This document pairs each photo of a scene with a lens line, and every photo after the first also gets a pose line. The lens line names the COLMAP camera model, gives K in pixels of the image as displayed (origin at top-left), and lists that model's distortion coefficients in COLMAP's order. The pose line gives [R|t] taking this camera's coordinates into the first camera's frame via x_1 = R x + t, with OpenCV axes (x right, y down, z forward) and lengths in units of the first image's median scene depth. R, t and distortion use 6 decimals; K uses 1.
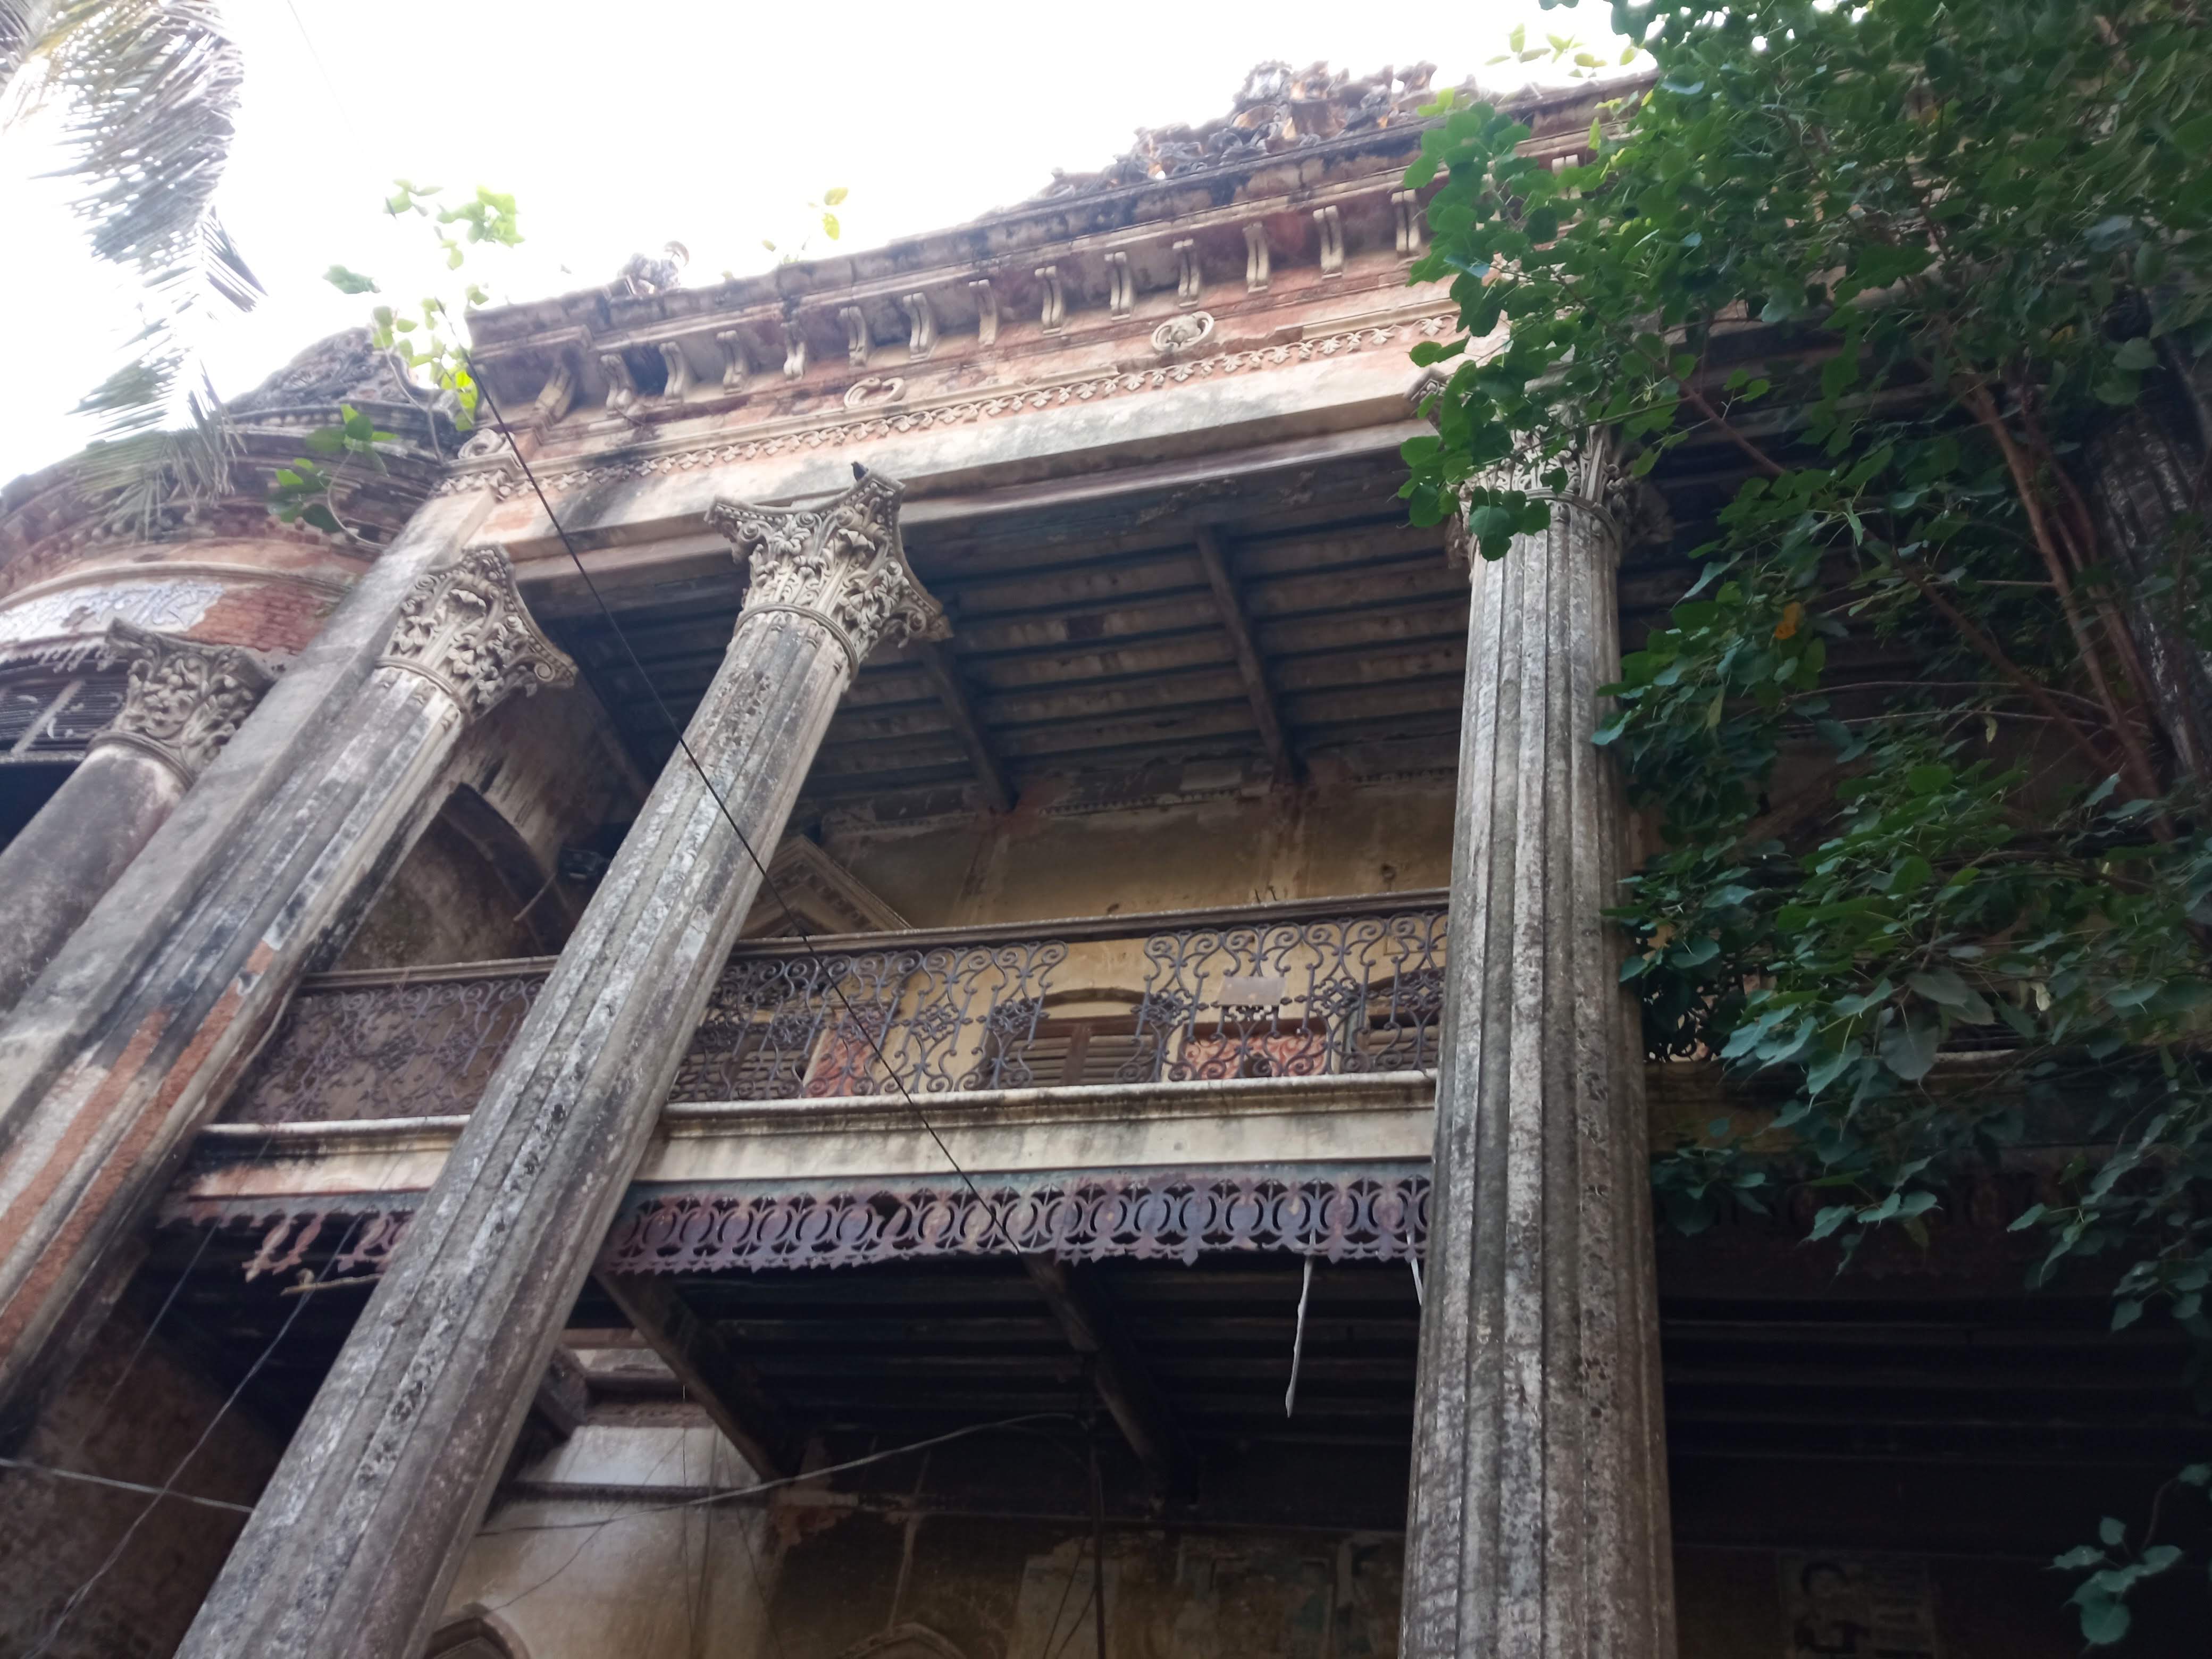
lens RADIAL K [[1791.4, 0, 1106.5], [0, 1791.4, 813.0], [0, 0, 1]] dist [0.123480, -0.229200]
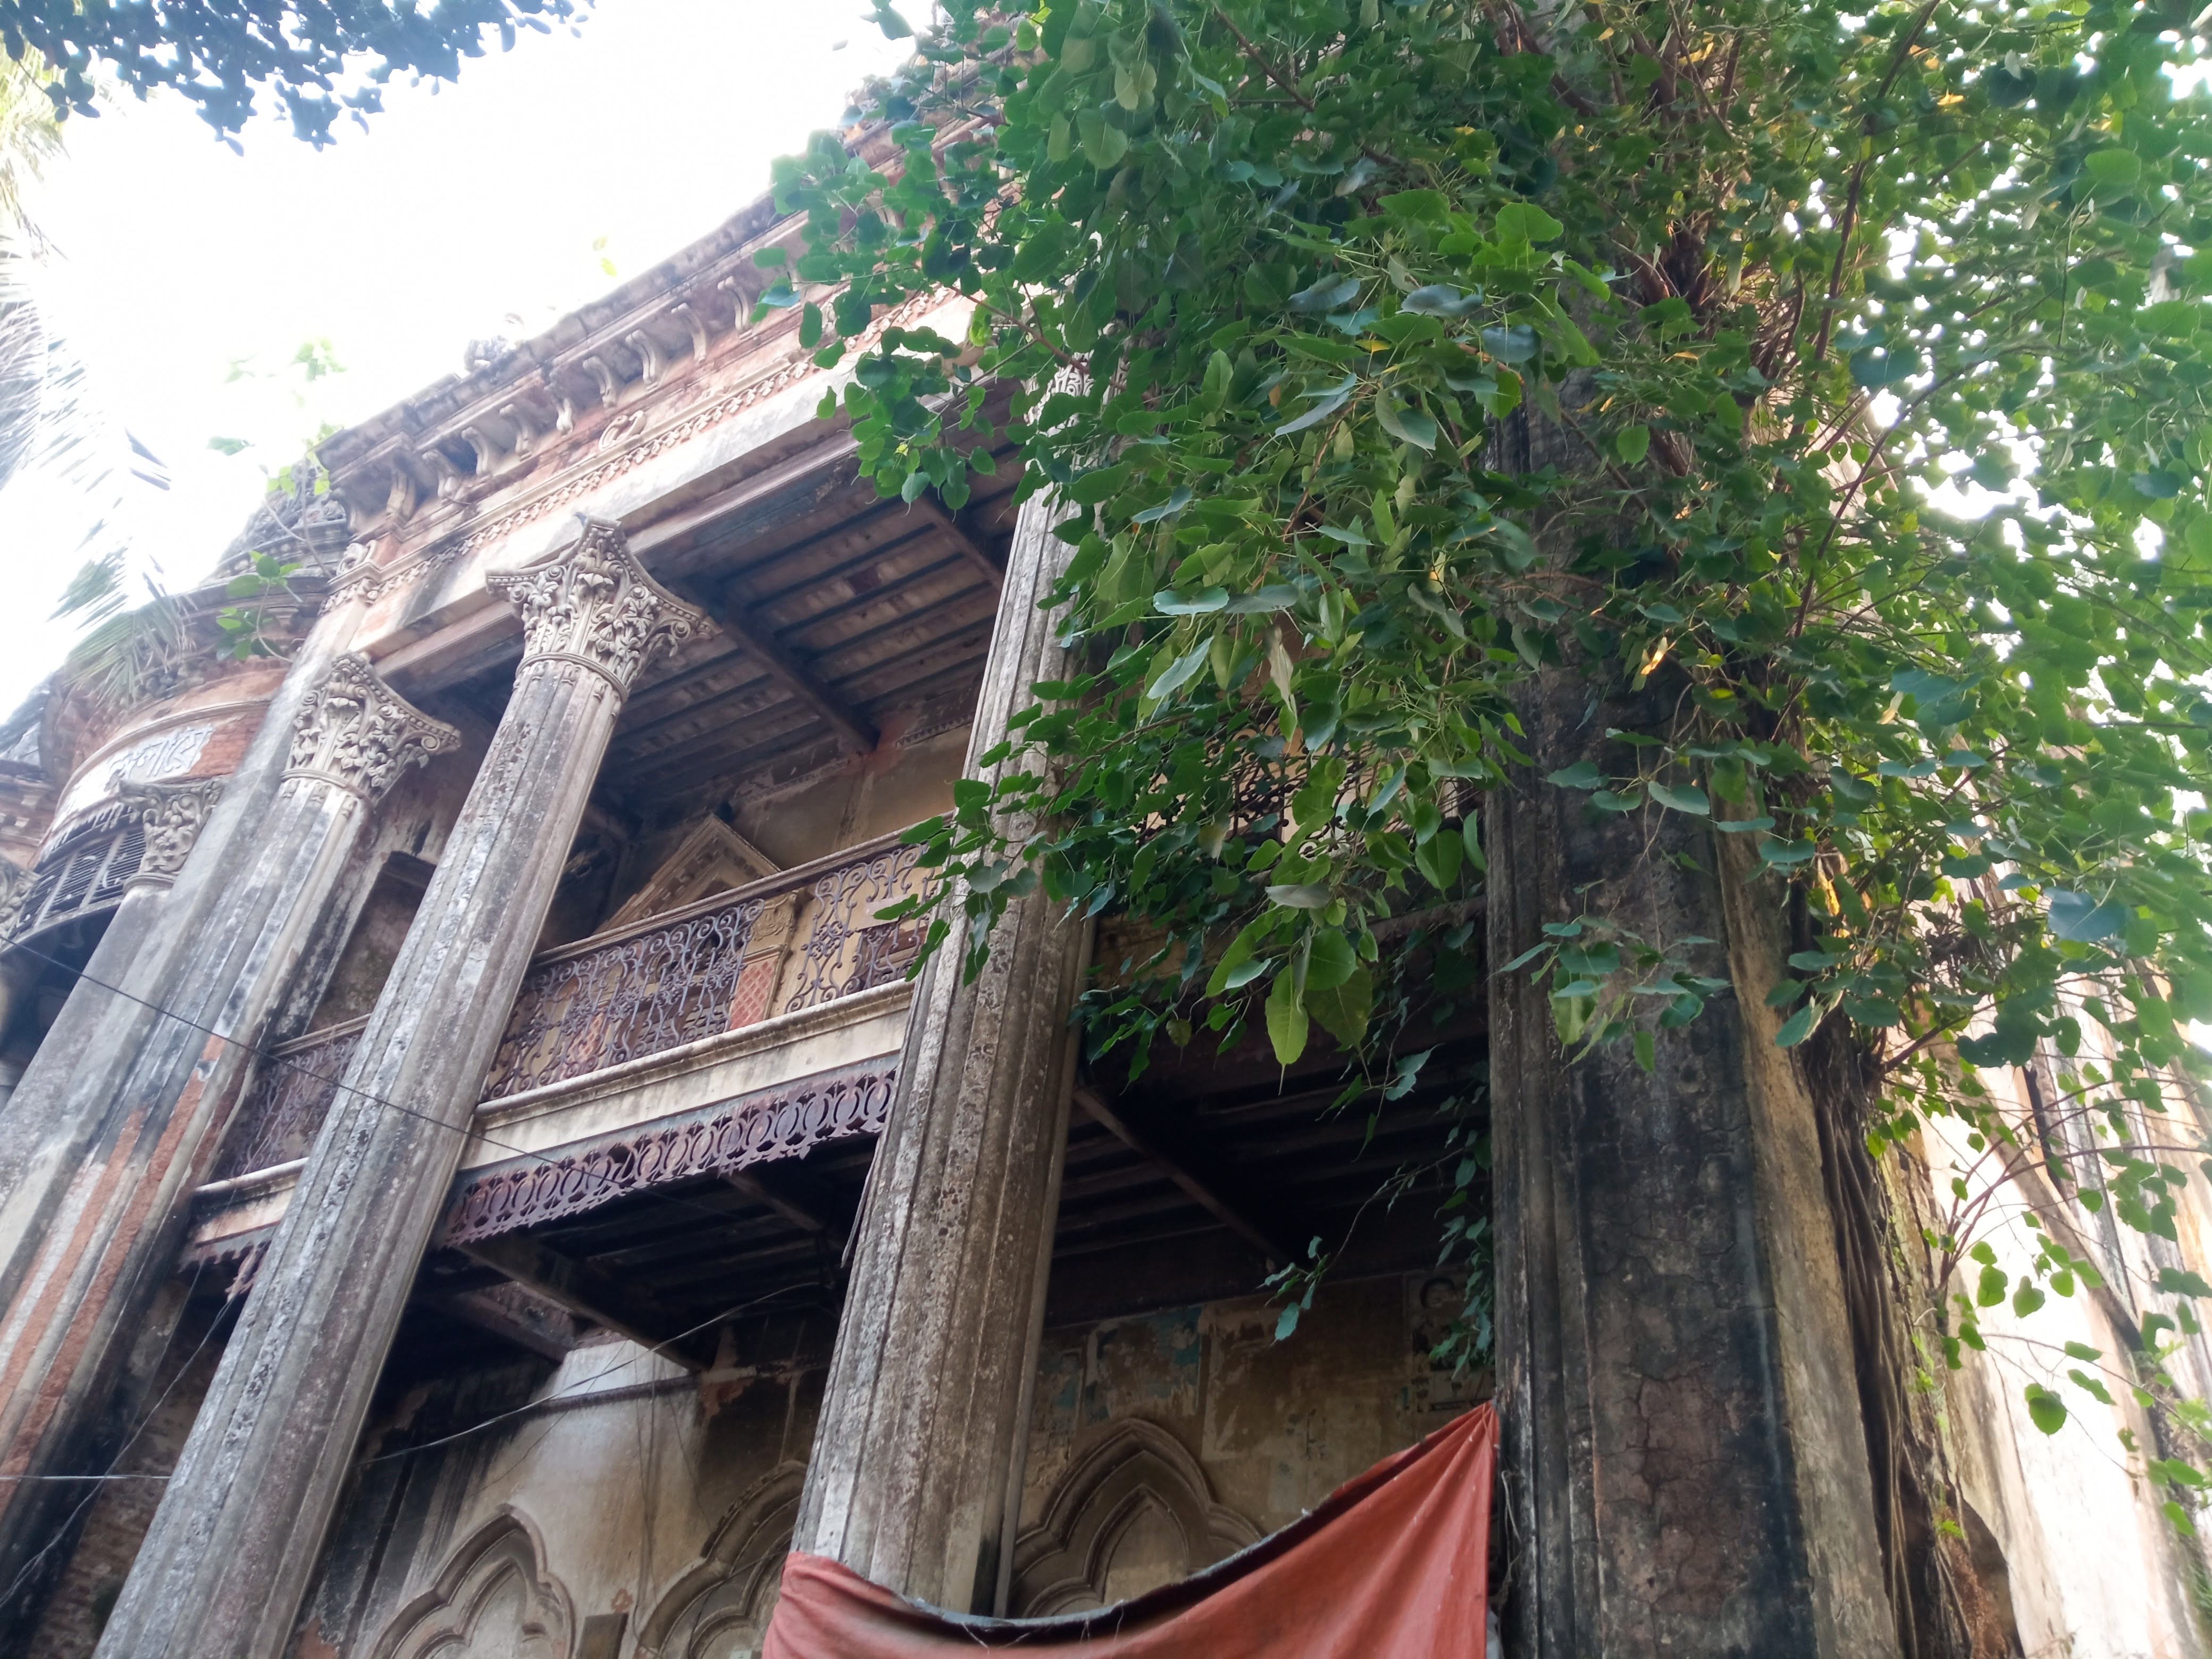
lens RADIAL K [[1791.4, 0, 1106.5], [0, 1791.4, 813.0], [0, 0, 1]] dist [0.123480, -0.229200]
pose [[0.954188, -0.238344, -0.180881, 0.427324], [0.254405, 0.964475, 0.071173, -0.009313], [0.157491, -0.113929, 0.980926, -0.119720]]
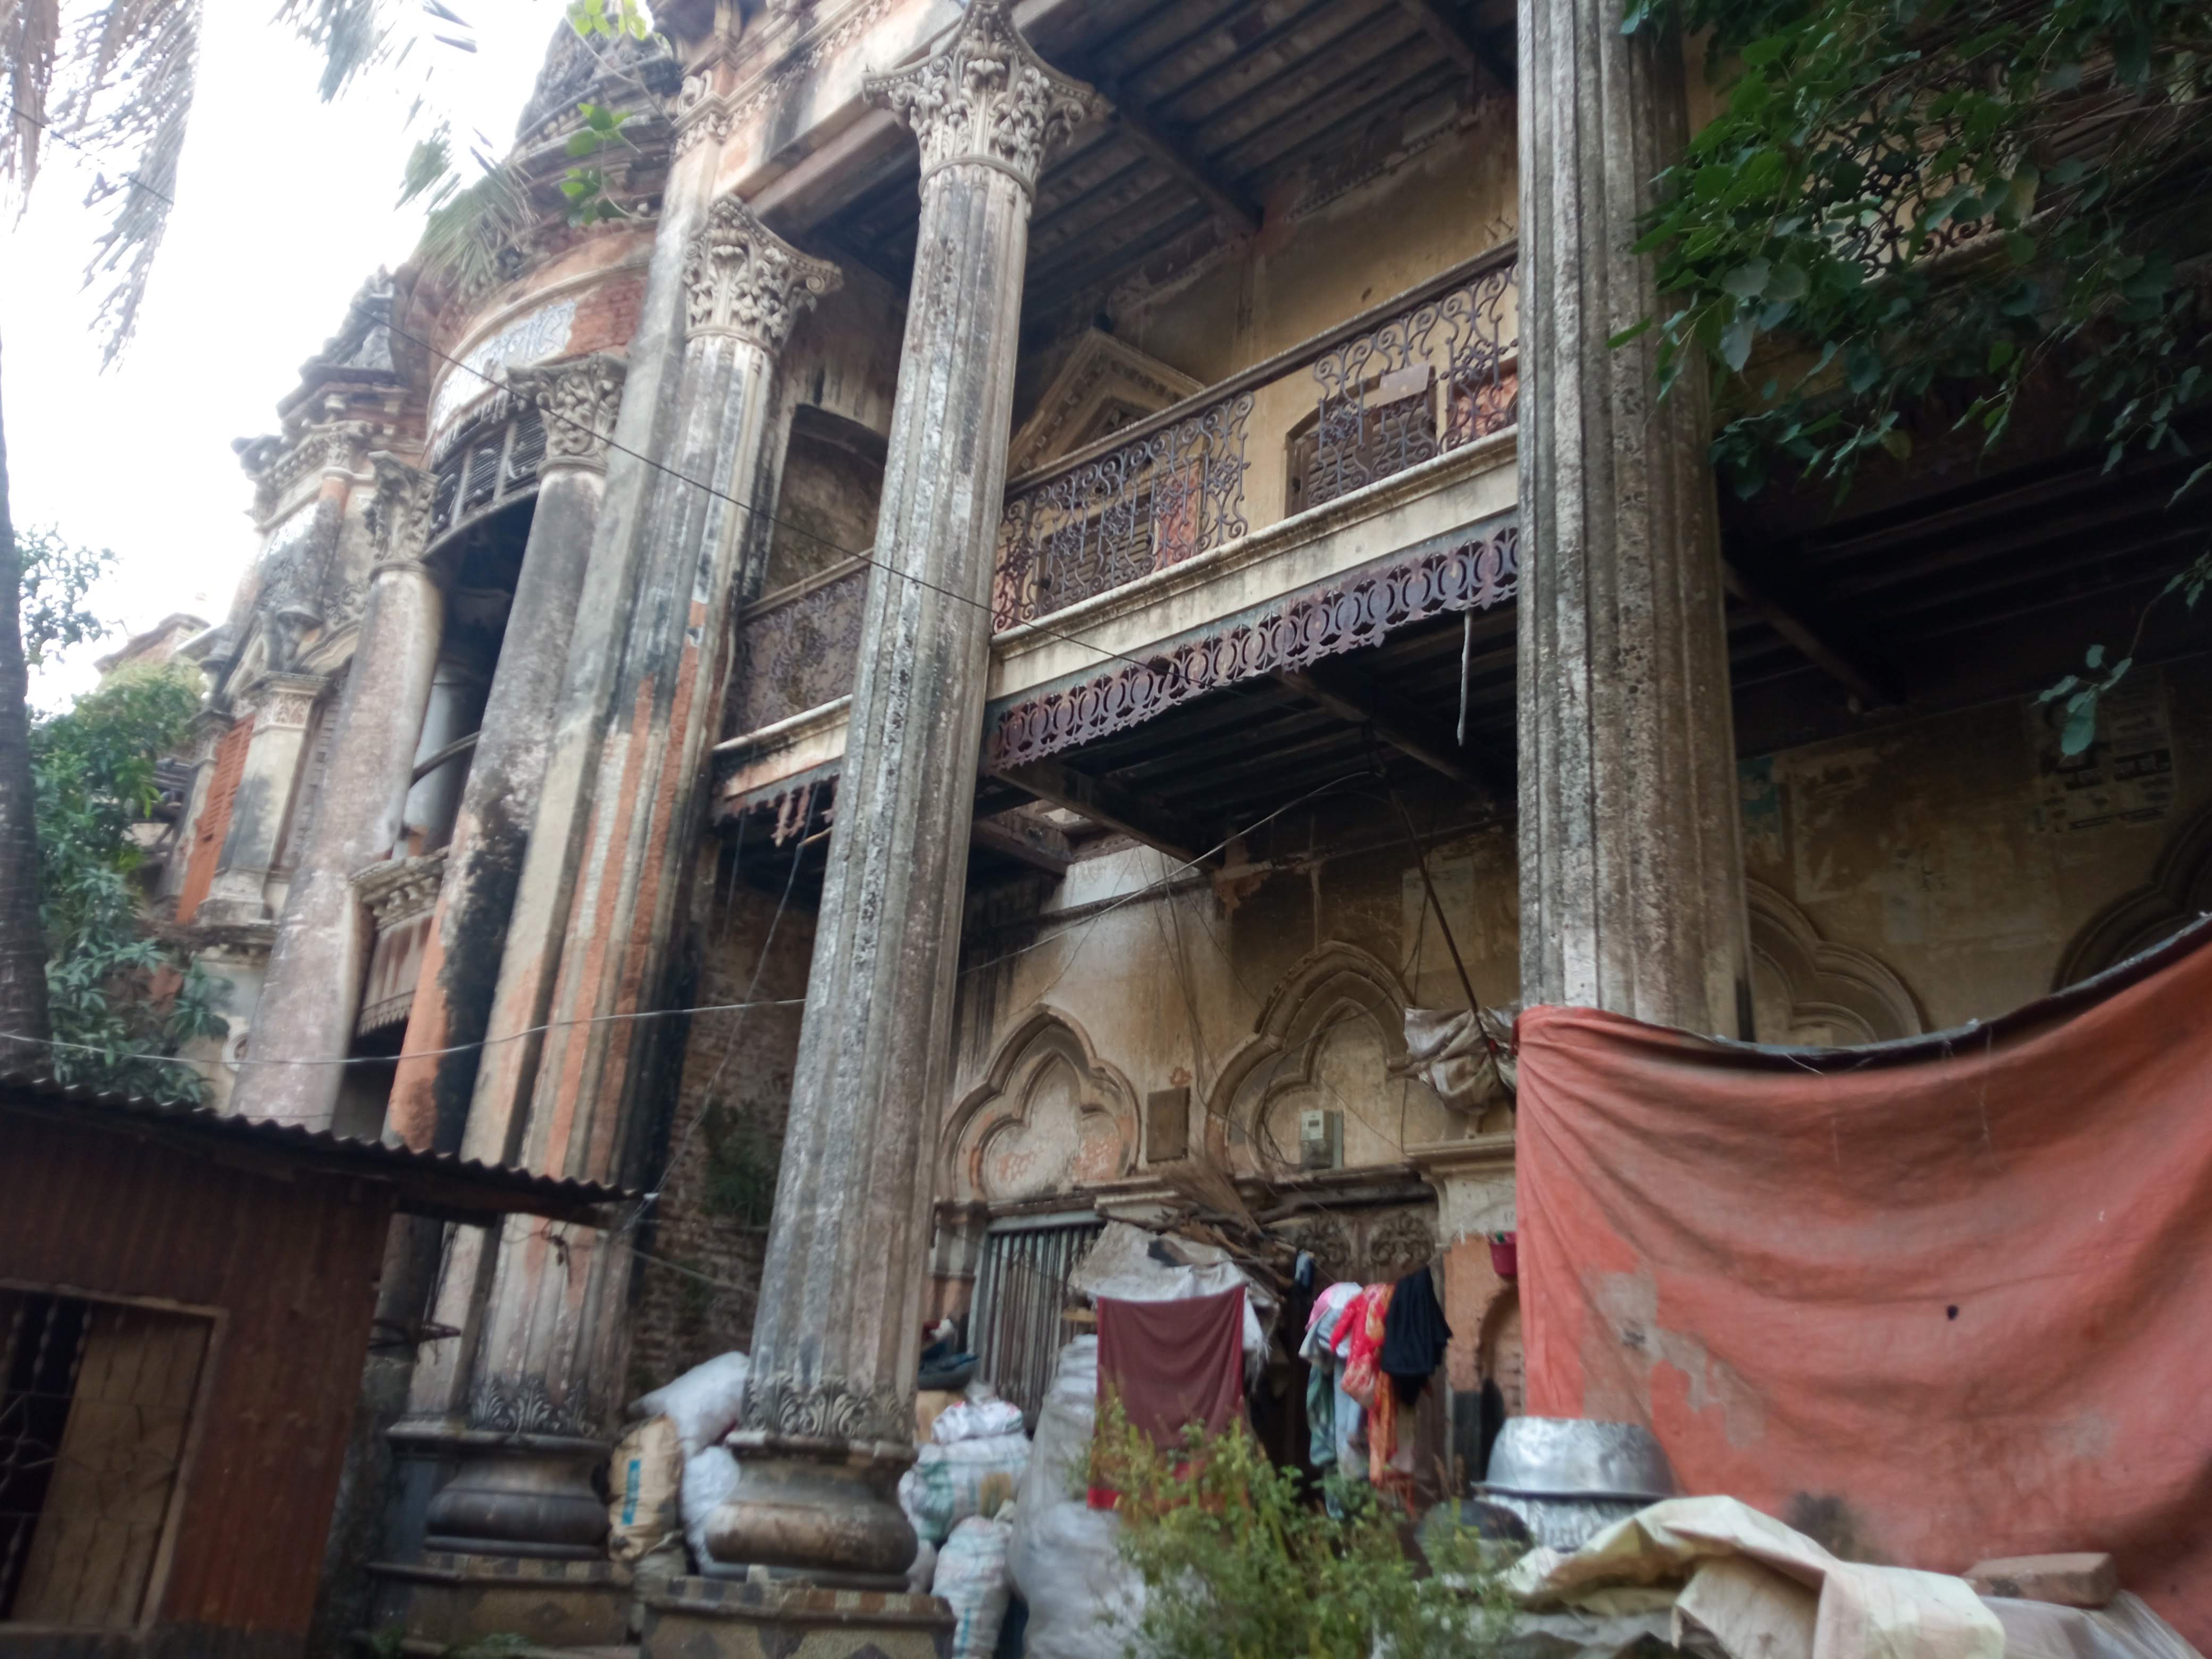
lens RADIAL K [[1778.9, 0, 1103.9], [0, 1778.9, 814.3], [0, 0, 1]] dist [0.129502, -0.226732]
pose [[0.892122, -0.272452, -0.360399, 0.229291], [0.381412, 0.881753, 0.277556, -0.040796], [0.242162, -0.385074, 0.890548, -0.117325]]
